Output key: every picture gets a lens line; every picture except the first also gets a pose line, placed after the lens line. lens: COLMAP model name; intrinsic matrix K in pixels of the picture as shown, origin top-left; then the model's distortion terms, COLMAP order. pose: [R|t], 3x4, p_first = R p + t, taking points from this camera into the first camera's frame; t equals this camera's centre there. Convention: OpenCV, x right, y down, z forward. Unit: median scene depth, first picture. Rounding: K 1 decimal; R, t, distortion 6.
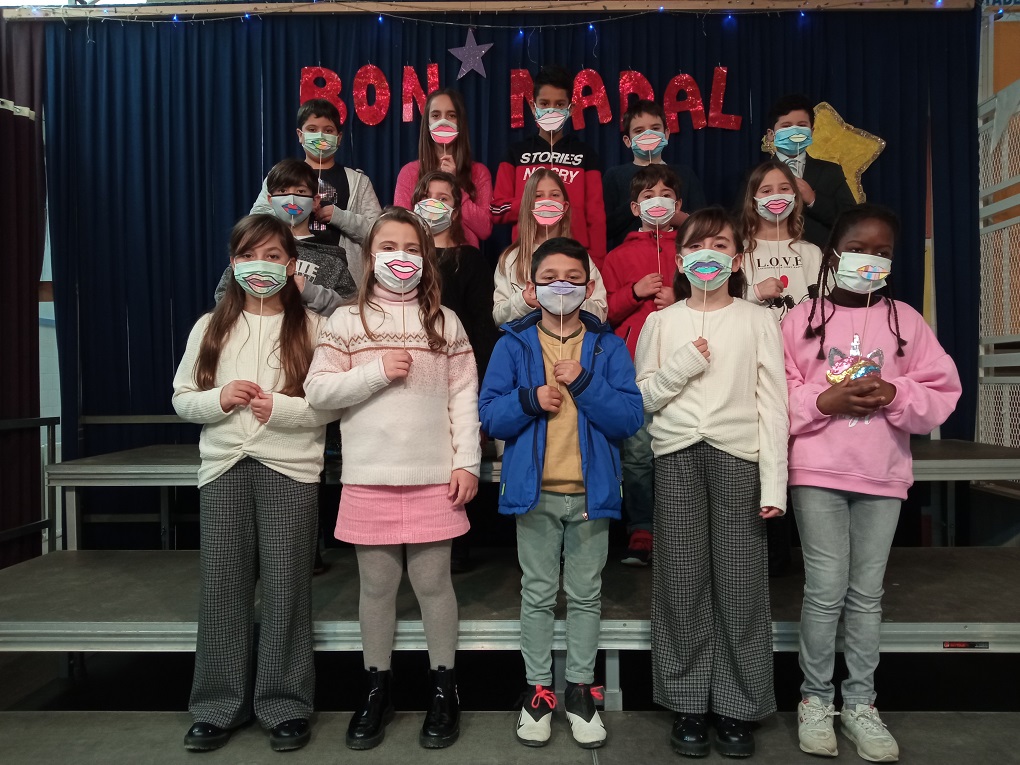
lens RADIAL K [[803.4, 0, 508.8], [0, 803.4, 382.5], [0, 0, 1]] dist [-0.024986, 0.016818]
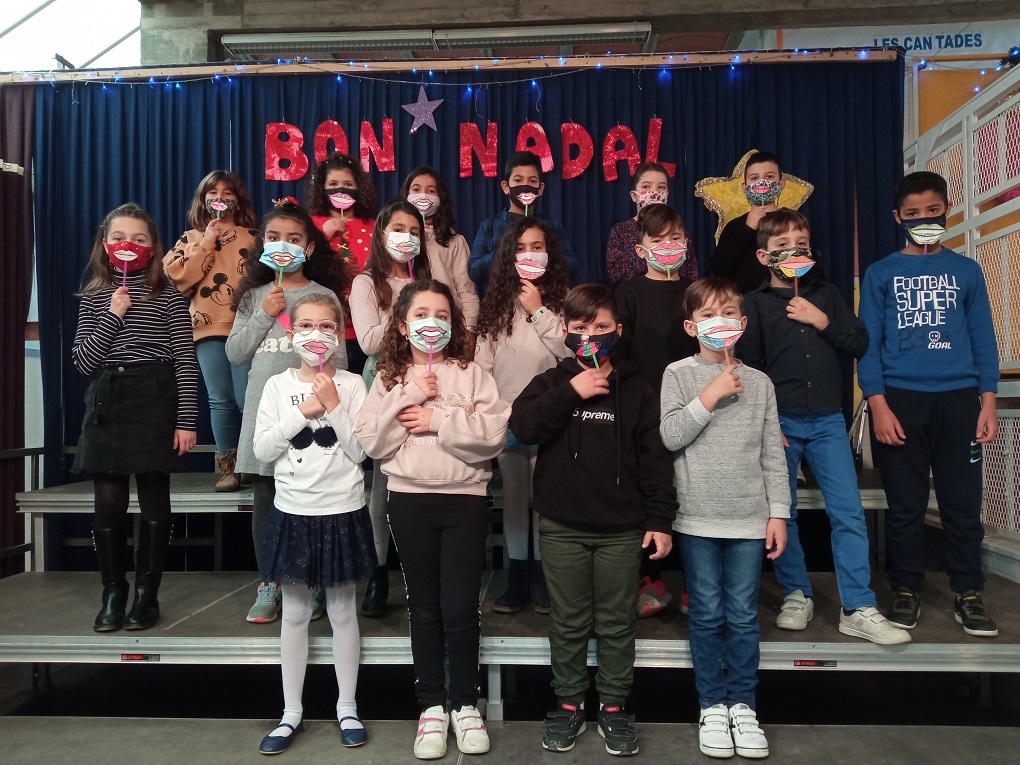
lens RADIAL K [[803.4, 0, 514.5], [0, 803.4, 380.9], [0, 0, 1]] dist [-0.024986, 0.016818]
pose [[0.999551, -0.003131, -0.029802, 0.107222], [0.002243, 0.999553, -0.029803, -0.012998], [0.029882, 0.029723, 0.999111, -0.061613]]
